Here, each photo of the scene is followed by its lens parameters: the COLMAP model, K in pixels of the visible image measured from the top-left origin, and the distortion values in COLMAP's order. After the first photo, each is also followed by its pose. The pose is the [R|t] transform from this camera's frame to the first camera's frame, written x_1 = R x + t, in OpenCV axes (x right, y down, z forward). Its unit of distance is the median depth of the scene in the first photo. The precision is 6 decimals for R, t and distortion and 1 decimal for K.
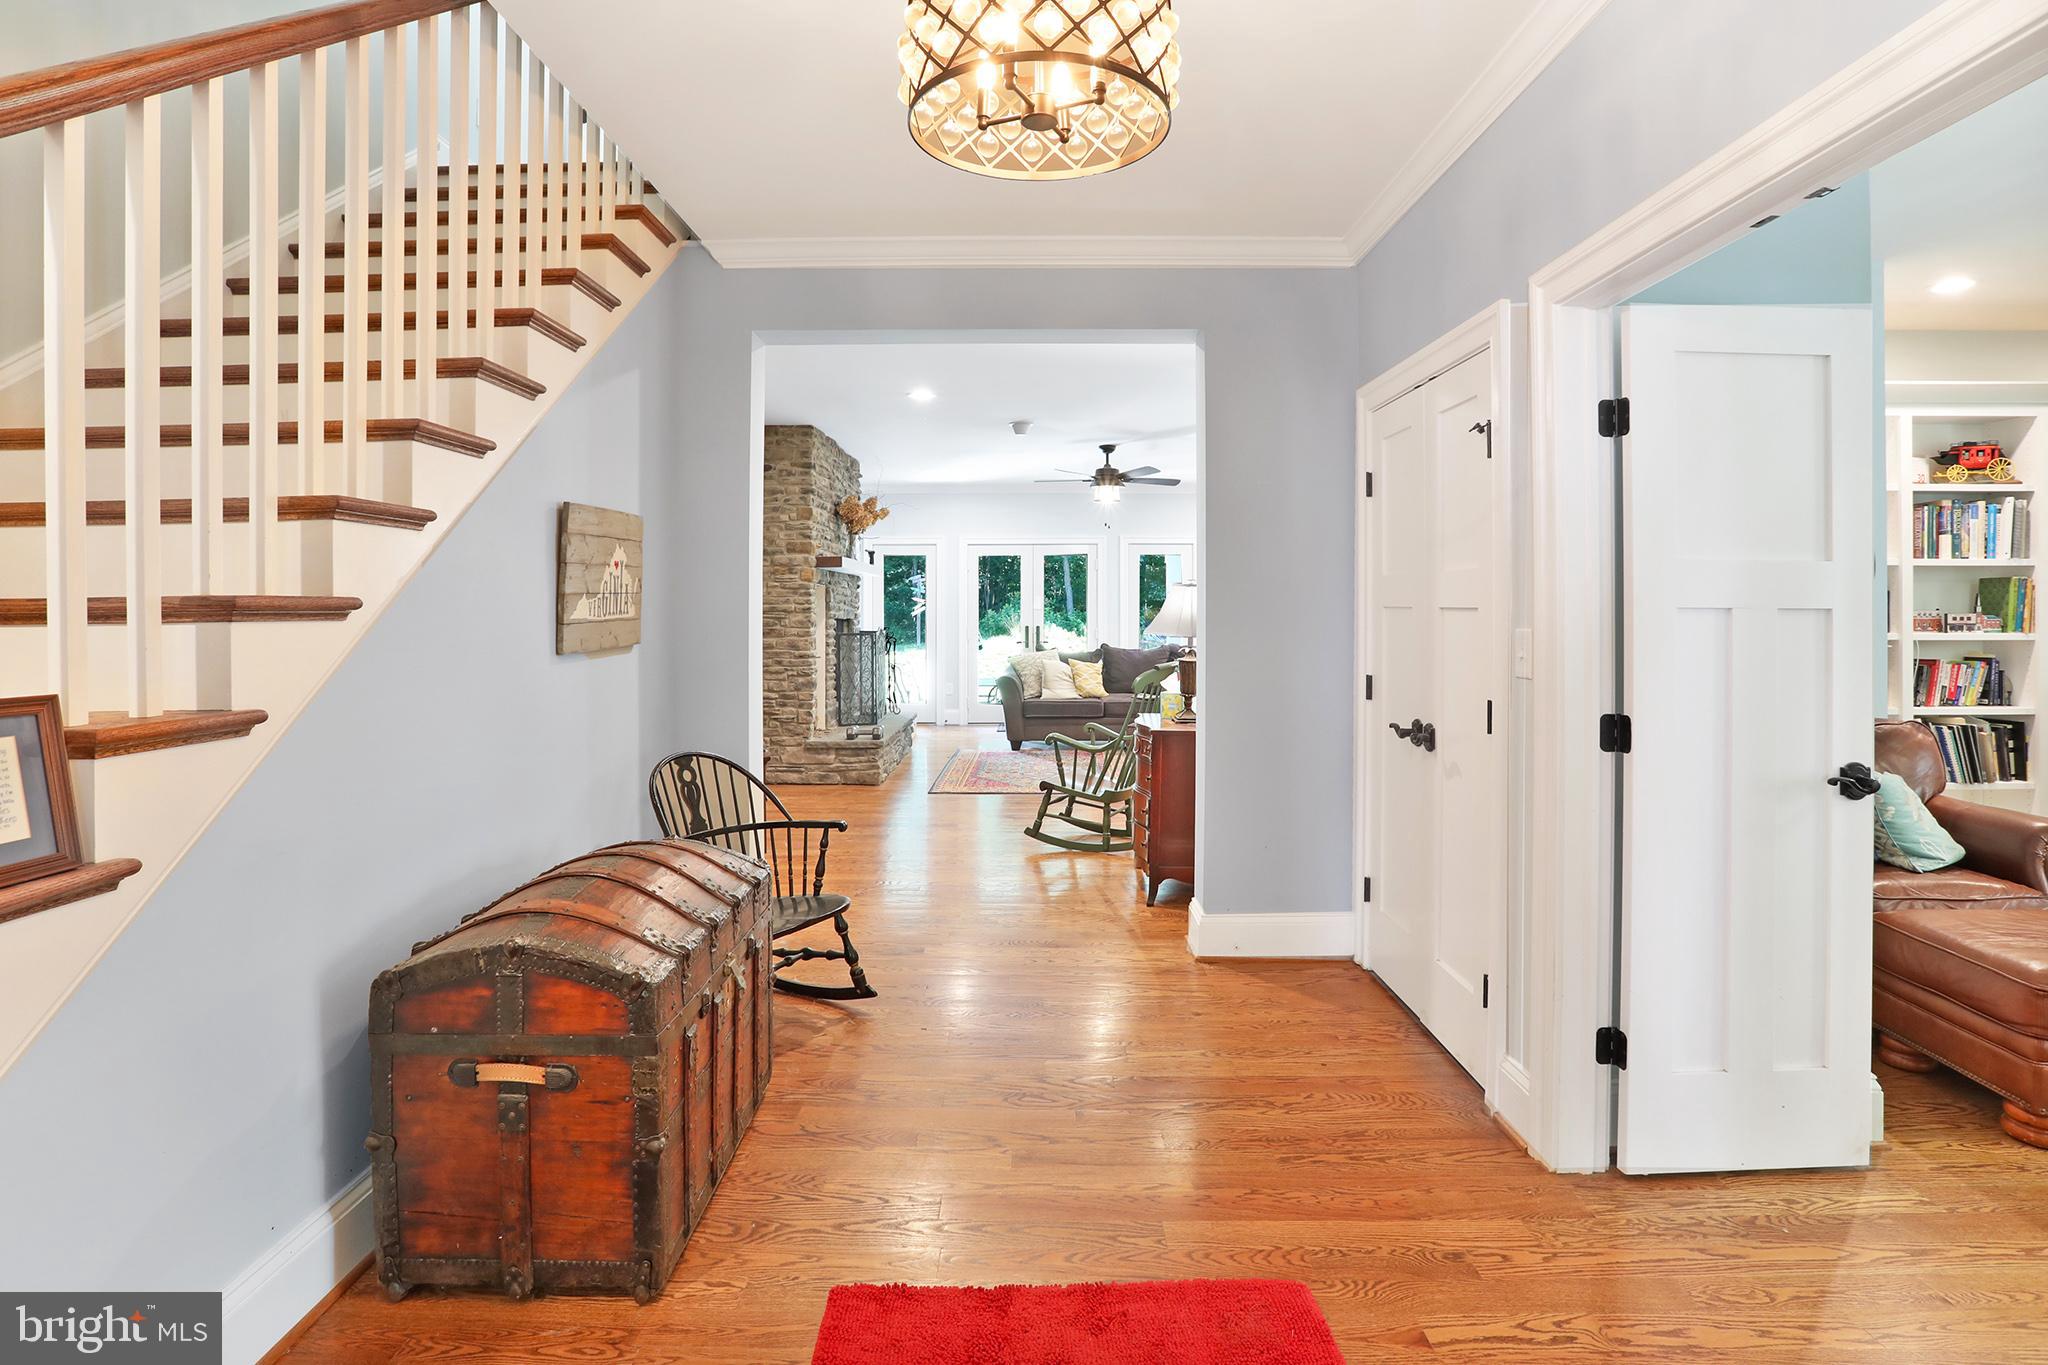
lens RADIAL K [[1033.5, 0, 1032.6], [0, 1033.5, 619.2], [0, 0, 1]] dist [-0.052451, 0.013595]
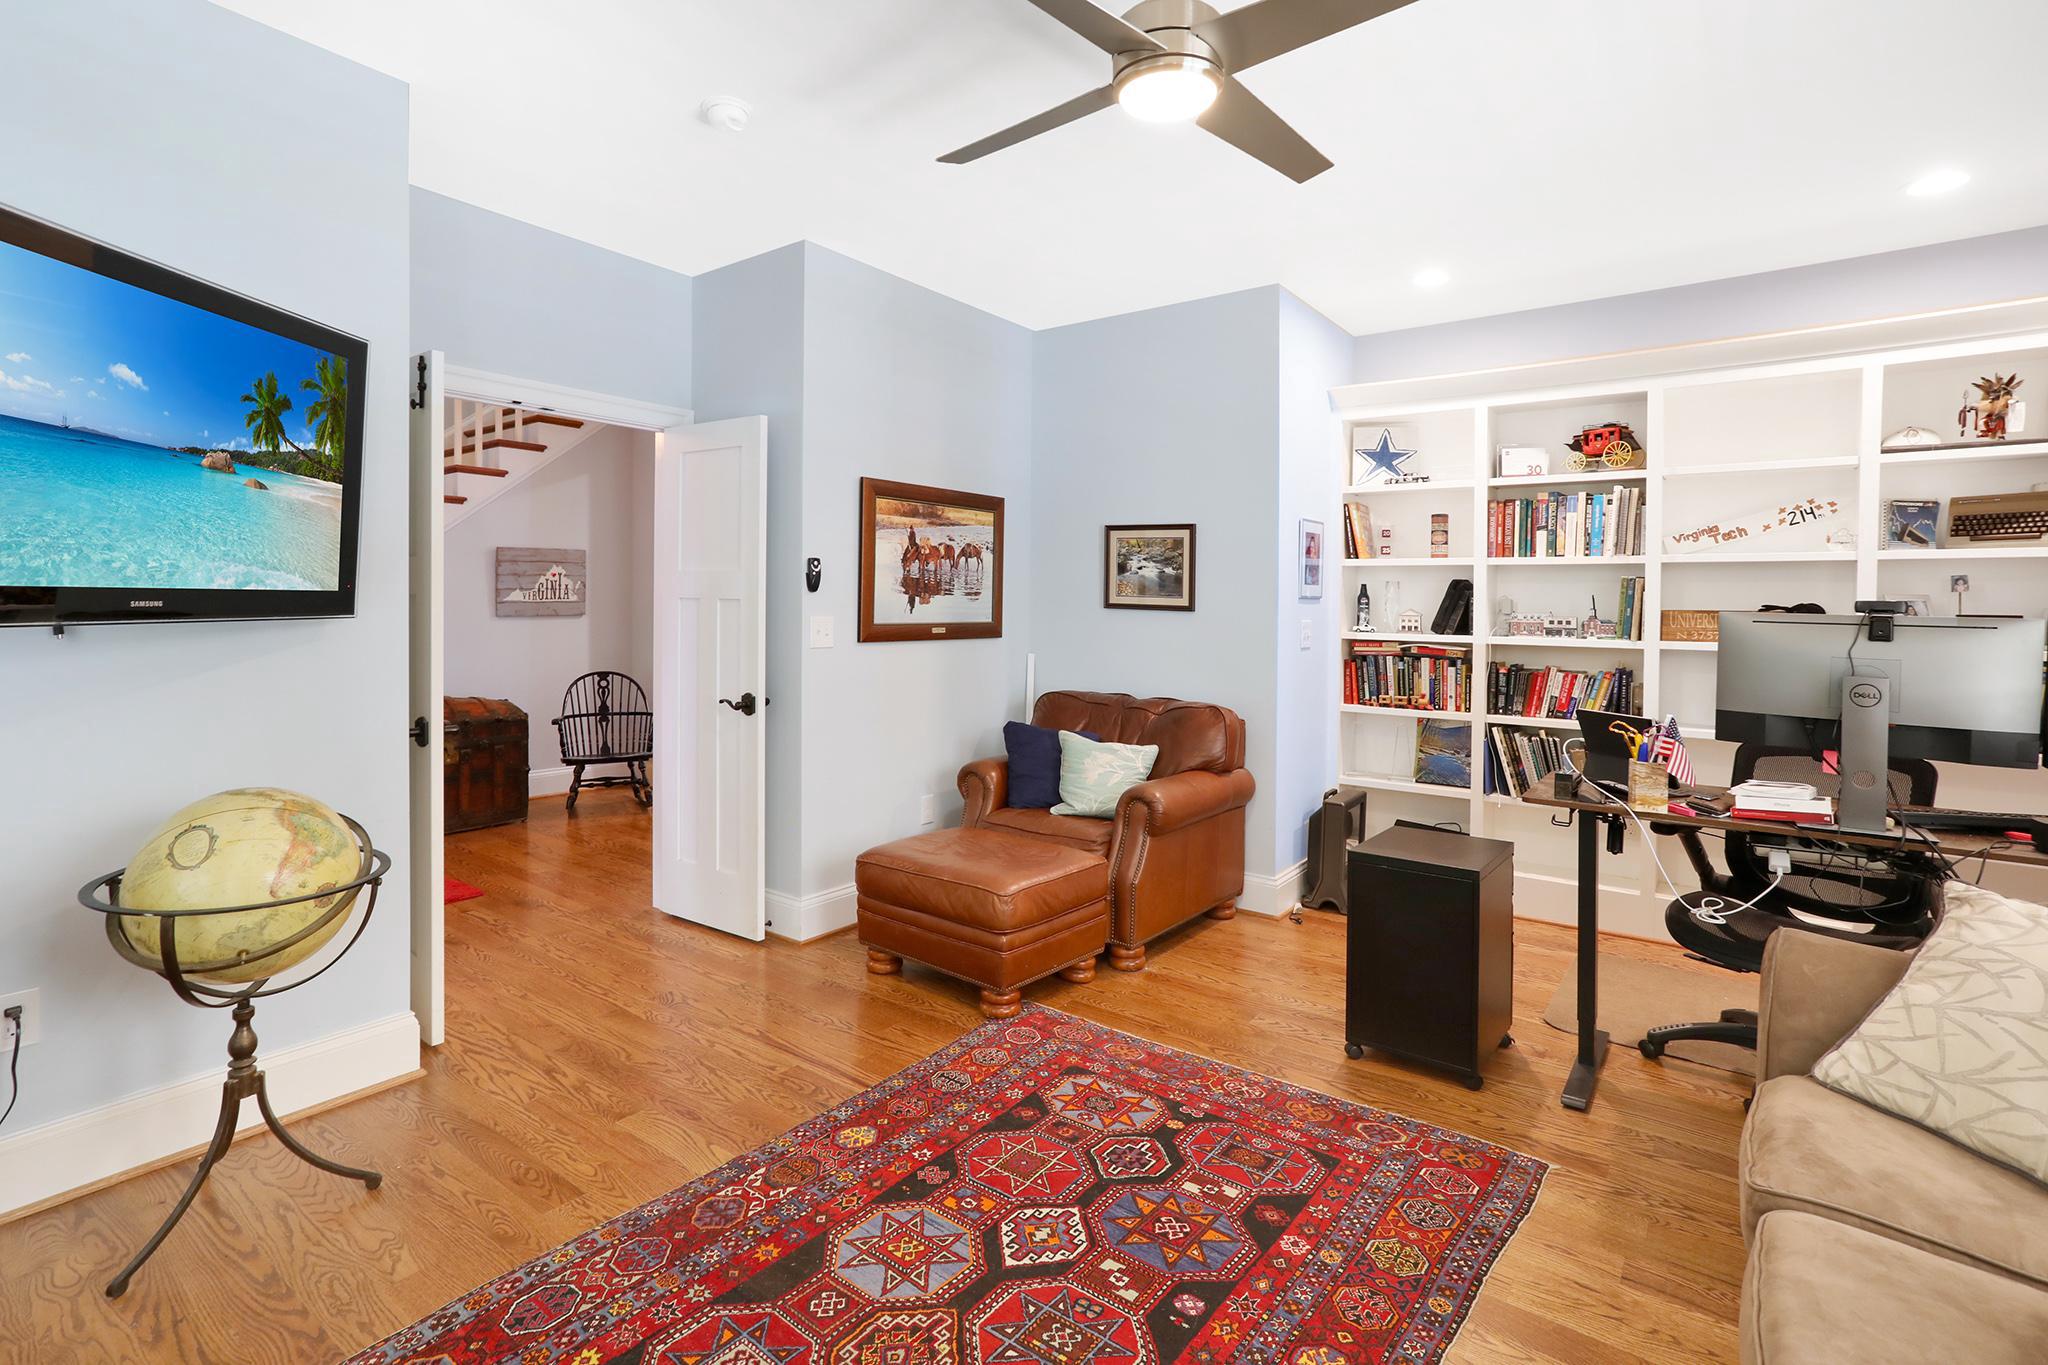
lens RADIAL K [[1033.5, 0, 1000.9], [0, 1033.5, 607.8], [0, 0, 1]] dist [-0.052451, 0.013595]
pose [[0.785540, 0.016678, -0.618587, 1.109990], [-0.018884, 0.999817, 0.002976, -0.007077], [0.618523, 0.009343, 0.785711, -0.043197]]
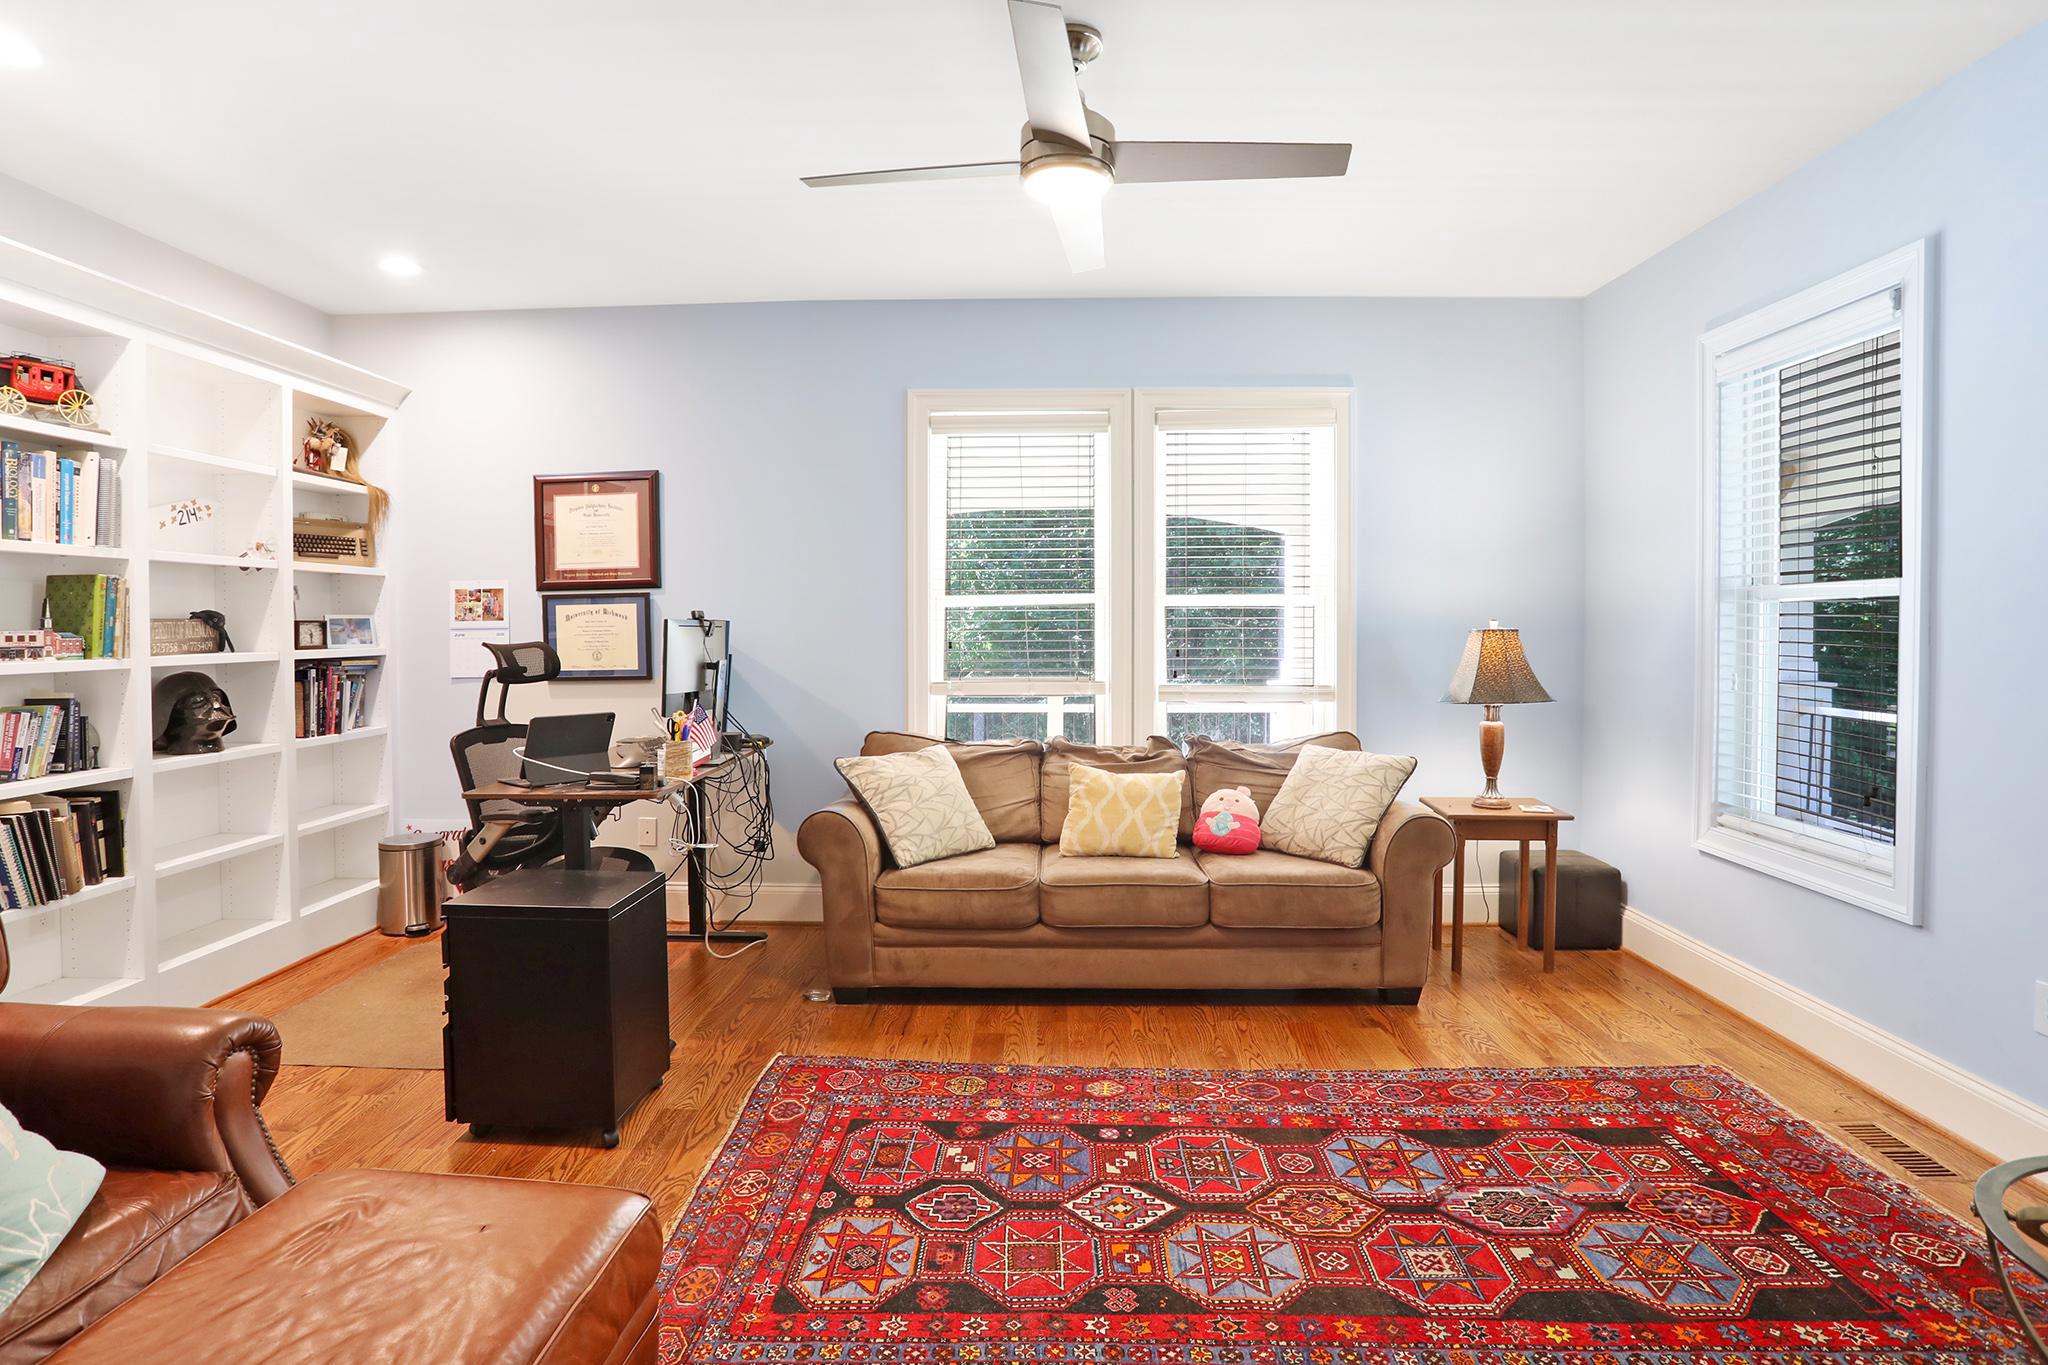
lens RADIAL K [[1033.5, 0, 1001.0], [0, 1033.5, 649.2], [0, 0, 1]] dist [-0.052451, 0.013595]
pose [[0.031237, -0.022499, 0.999259, 0.340960], [-0.001500, 0.999744, 0.022556, -0.008671], [-0.999511, -0.002204, 0.031195, 0.379243]]
